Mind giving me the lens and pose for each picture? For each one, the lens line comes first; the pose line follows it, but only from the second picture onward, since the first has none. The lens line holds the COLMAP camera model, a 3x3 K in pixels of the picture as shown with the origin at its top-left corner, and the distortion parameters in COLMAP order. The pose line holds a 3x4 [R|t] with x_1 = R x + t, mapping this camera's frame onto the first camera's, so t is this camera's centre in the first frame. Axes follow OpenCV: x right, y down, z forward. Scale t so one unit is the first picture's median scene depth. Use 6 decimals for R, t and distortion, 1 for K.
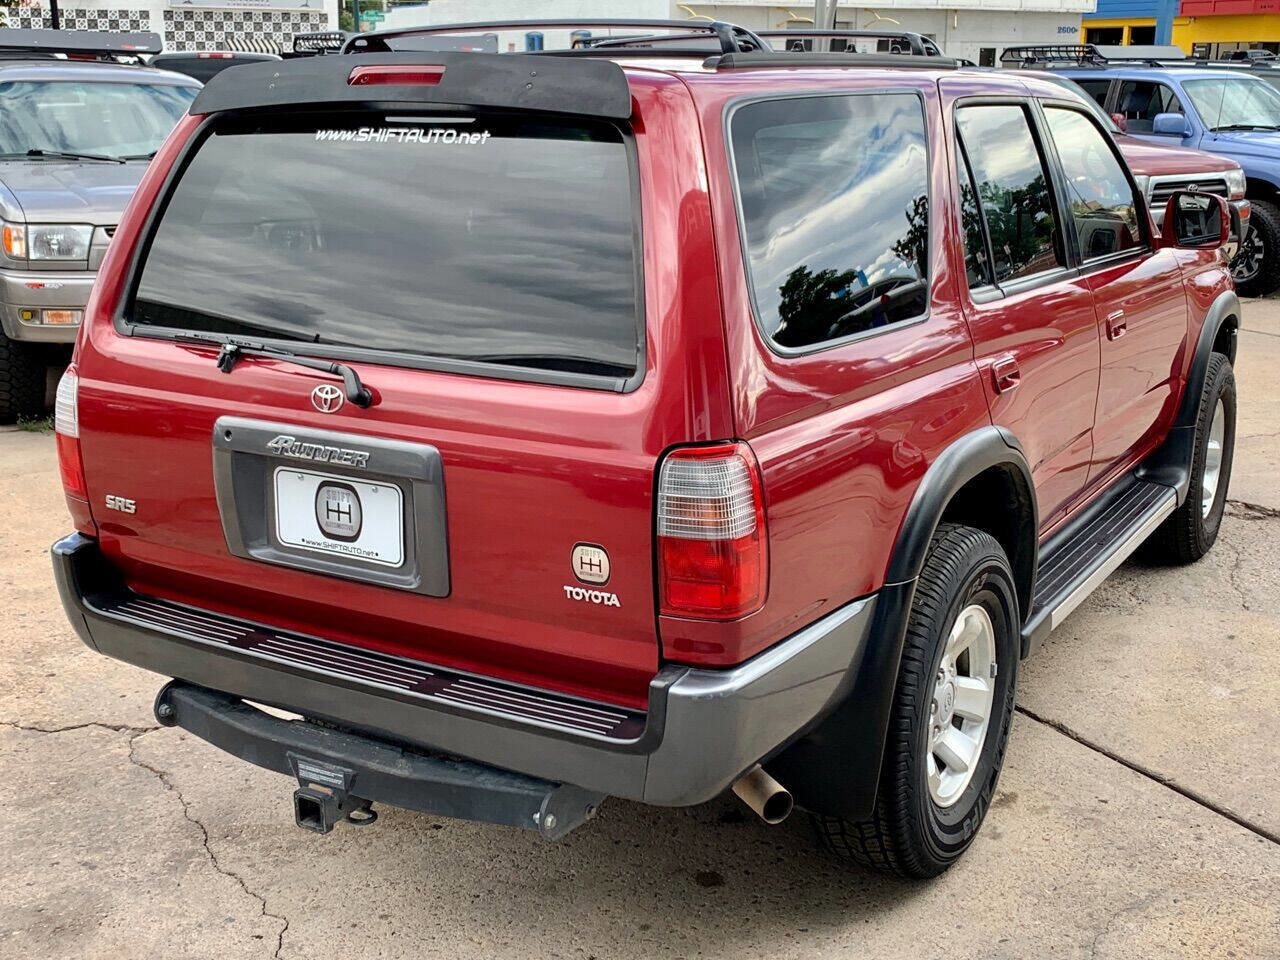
lens RADIAL K [[1585.4, 0, 642.7], [0, 1585.4, 478.6], [0, 0, 1]] dist [0.202844, -0.617614]
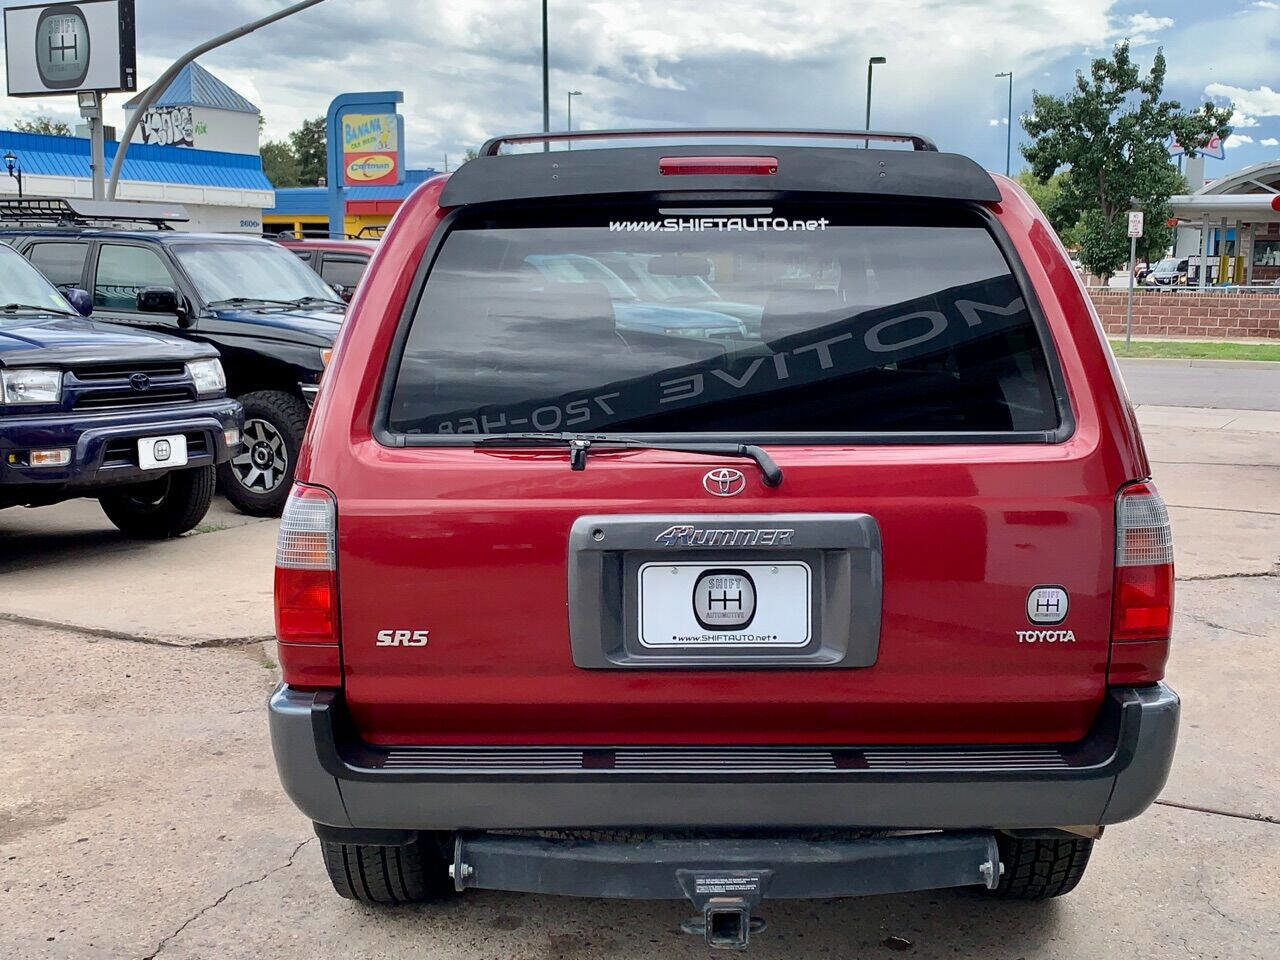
lens RADIAL K [[1575.0, 0, 642.9], [0, 1575.0, 444.6], [0, 0, 1]] dist [0.091712, -0.040654]
pose [[0.848682, -0.058205, 0.525692, -0.711566], [0.130557, 0.986224, -0.101577, 0.017948], [-0.512537, 0.154840, 0.844589, 0.198198]]
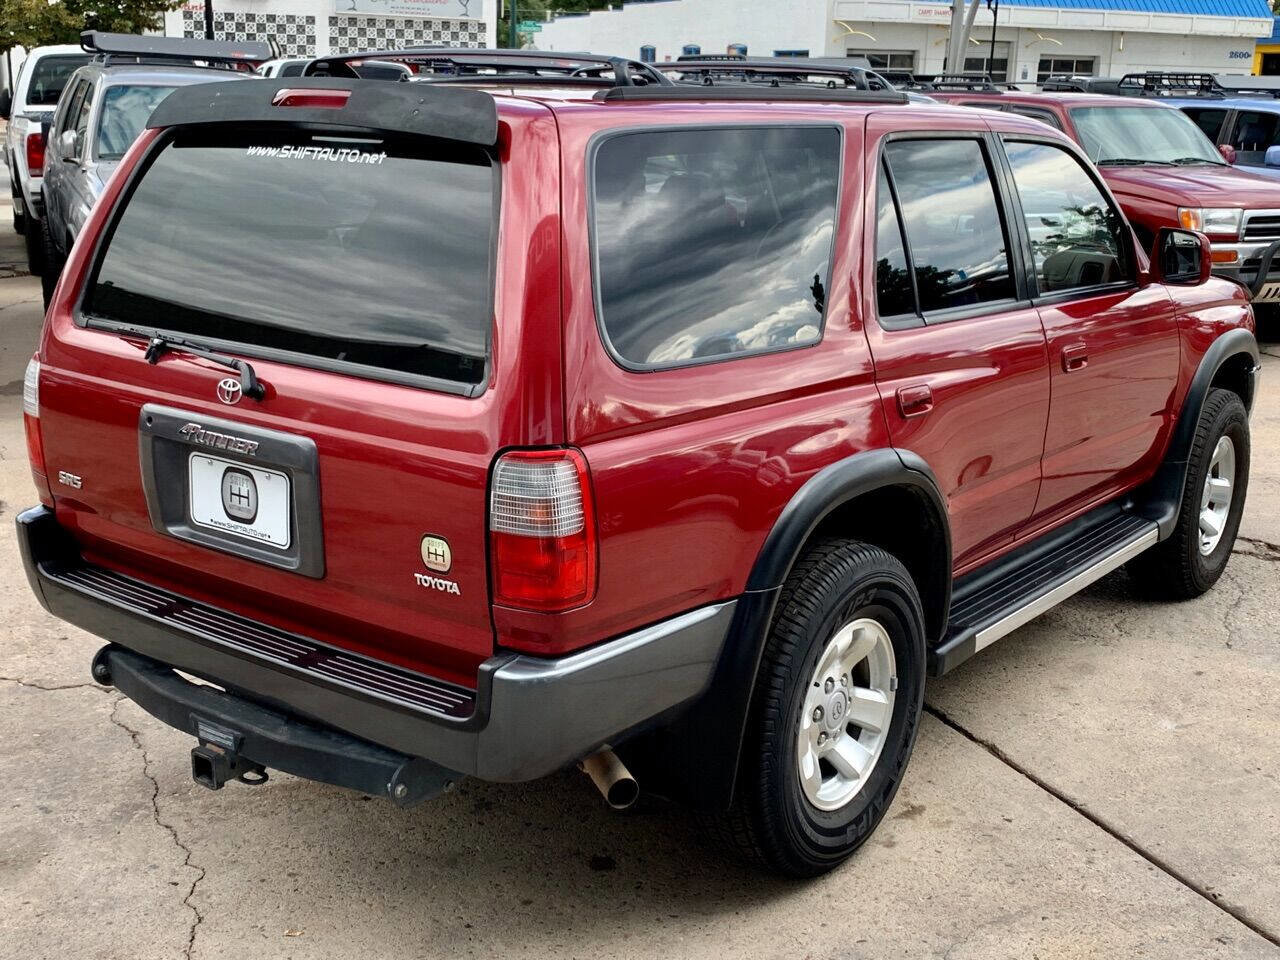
lens RADIAL K [[1595.1, 0, 640.0], [0, 1595.1, 480.0], [0, 0, 1]] dist [0.196111, -0.592735]
pose [[0.993337, 0.050709, -0.103492, 0.189215], [-0.051430, 0.998667, -0.004305, 0.000788], [0.103136, 0.009599, 0.994621, -0.063943]]
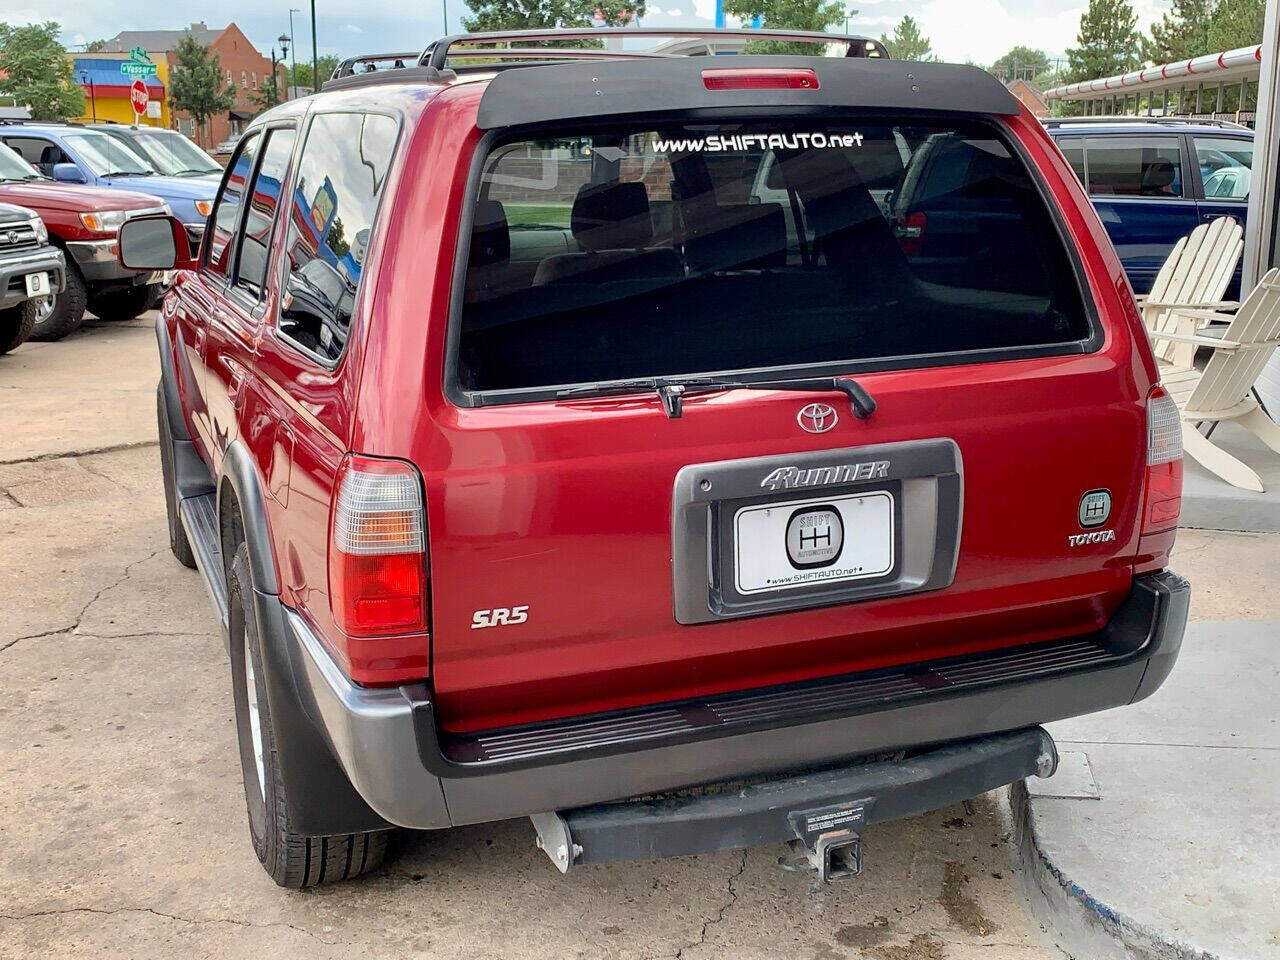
lens RADIAL K [[1476.2, 0, 632.4], [0, 1476.2, 470.2], [0, 0, 1]] dist [0.153014, -0.440735]
pose [[0.608178, -0.184603, 0.772037, -0.901422], [0.211883, 0.975048, 0.066232, -0.096373], [-0.765000, 0.123301, 0.632117, 0.511357]]
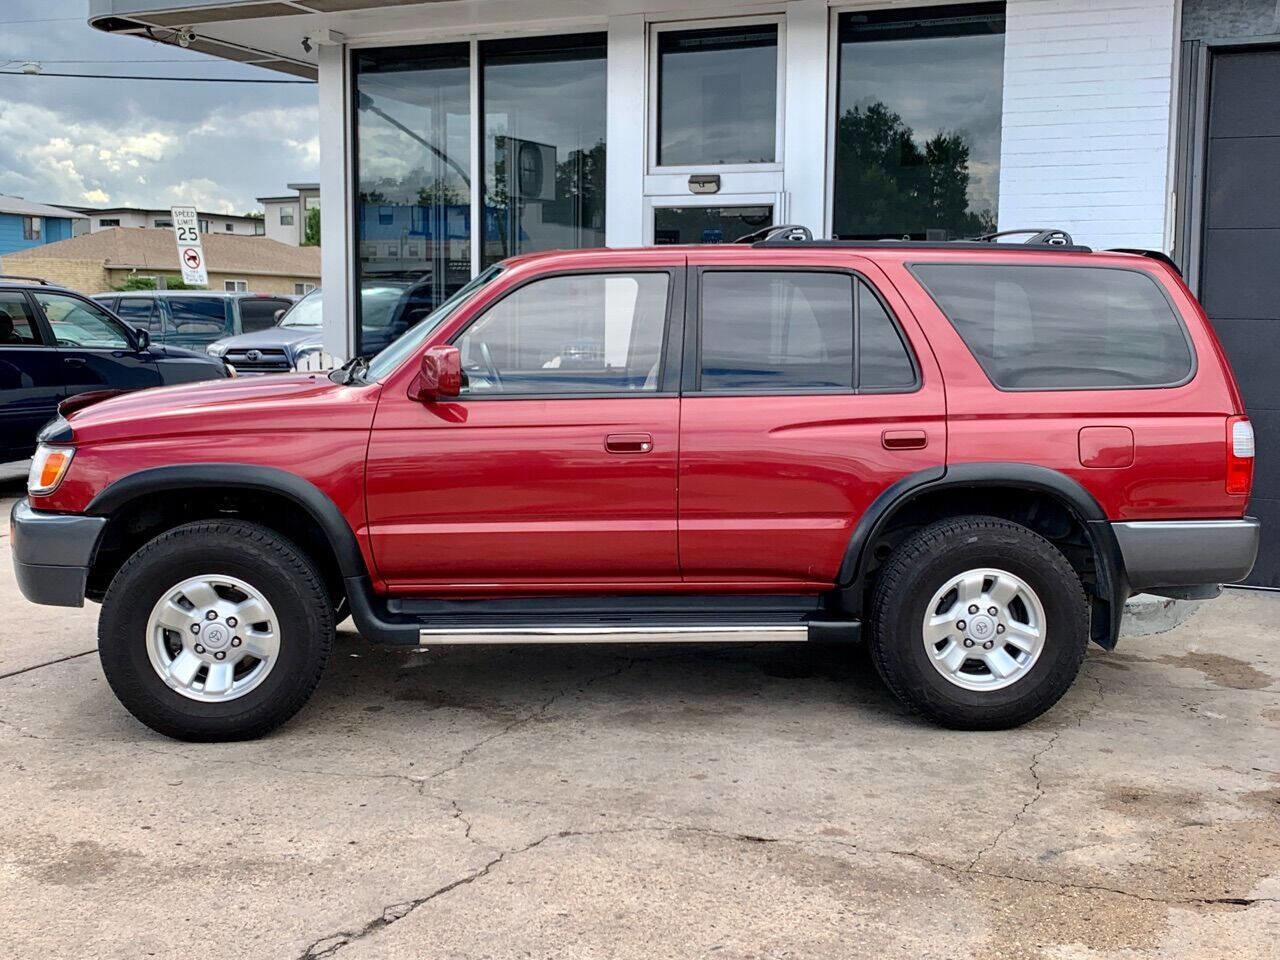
lens RADIAL K [[1476.2, 0, 632.4], [0, 1476.2, 470.2], [0, 0, 1]] dist [0.153014, -0.440735]
pose [[-0.591563, -0.099416, 0.800106, -1.394019], [0.191886, 0.946494, 0.259477, -0.621929], [-0.783092, 0.307026, -0.540834, 2.657699]]
